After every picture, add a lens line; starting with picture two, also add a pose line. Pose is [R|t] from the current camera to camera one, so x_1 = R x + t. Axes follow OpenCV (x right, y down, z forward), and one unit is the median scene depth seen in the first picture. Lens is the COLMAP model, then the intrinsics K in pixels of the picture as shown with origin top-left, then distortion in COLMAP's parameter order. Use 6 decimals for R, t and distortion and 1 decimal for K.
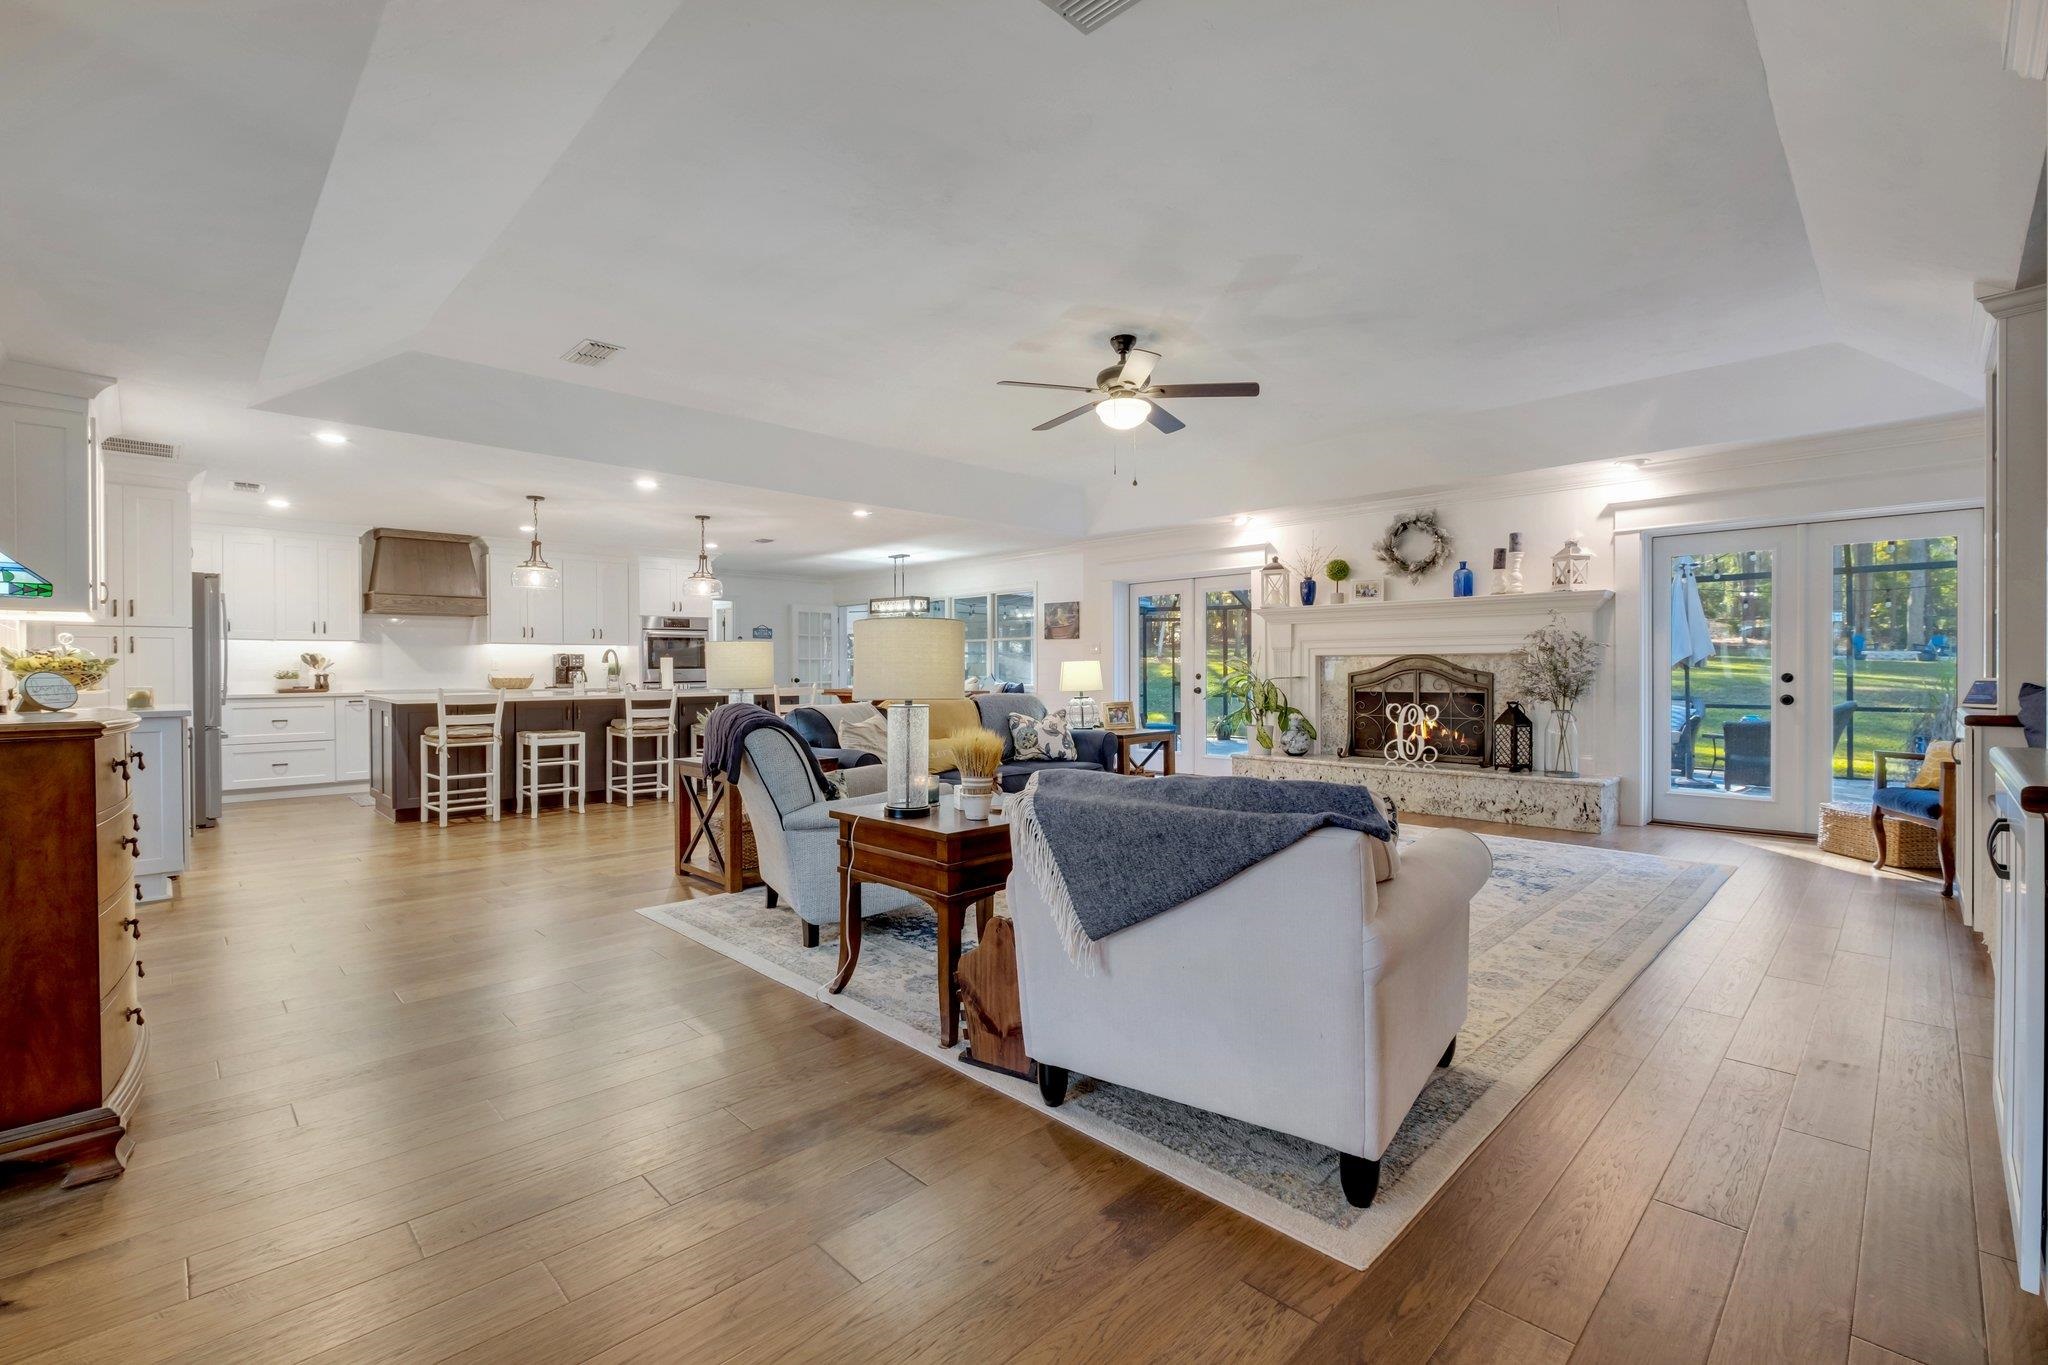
lens RADIAL K [[892.1, 0, 983.8], [0, 892.1, 677.2], [0, 0, 1]] dist [-0.006337, -0.000464]
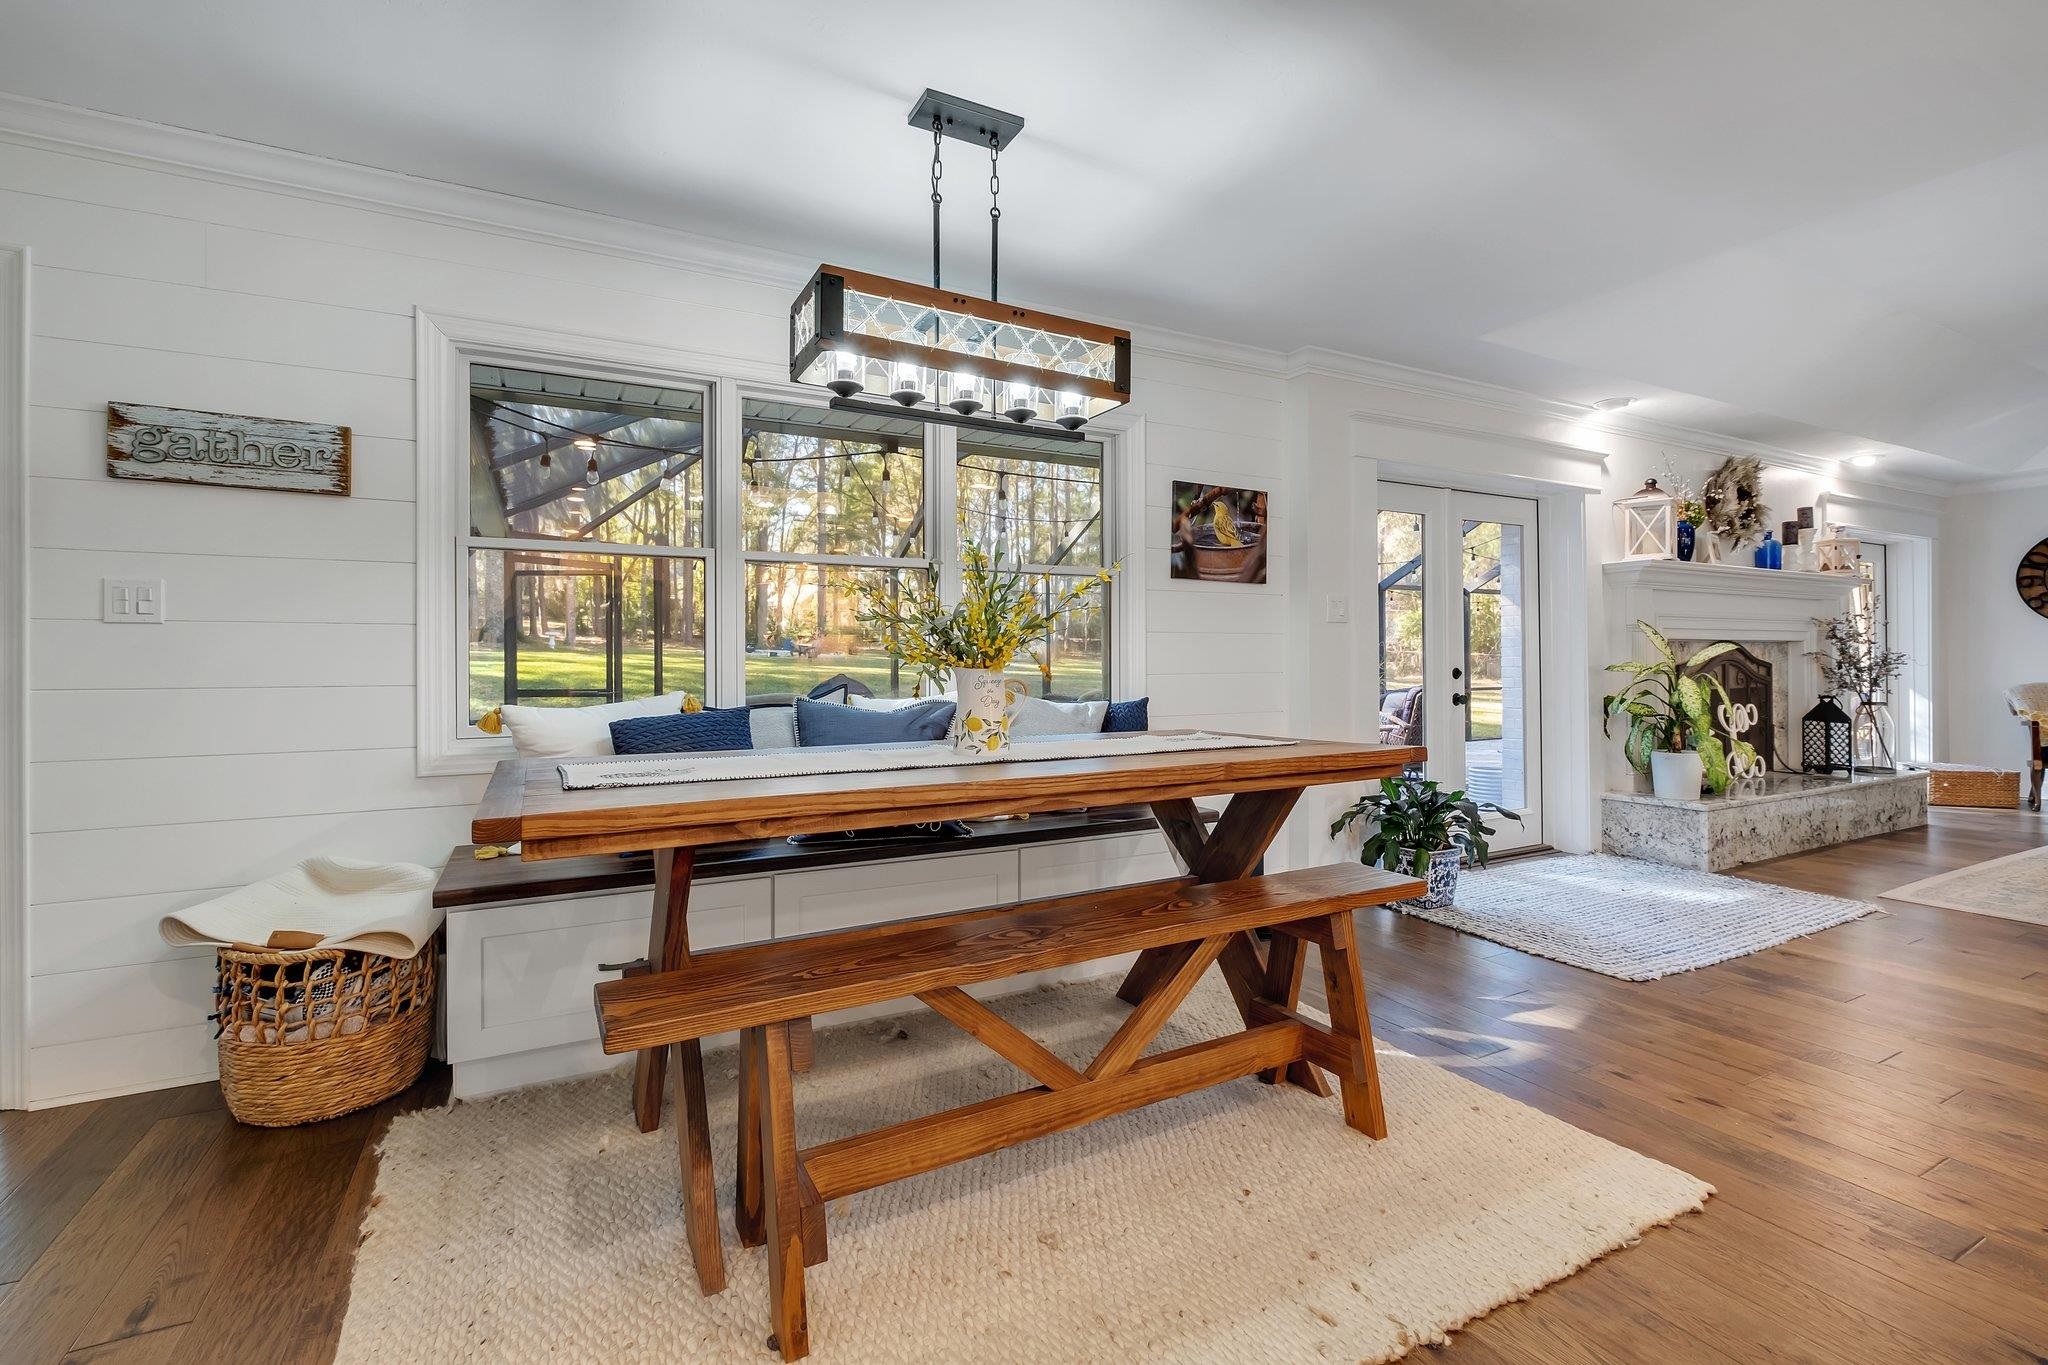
lens RADIAL K [[892.1, 0, 1002.3], [0, 892.1, 658.2], [0, 0, 1]] dist [-0.006337, -0.000464]
pose [[0.274473, 0.007576, 0.961565, -0.436883], [0.013515, 0.999840, -0.011735, -0.009344], [-0.961500, 0.016216, 0.274327, 1.395100]]
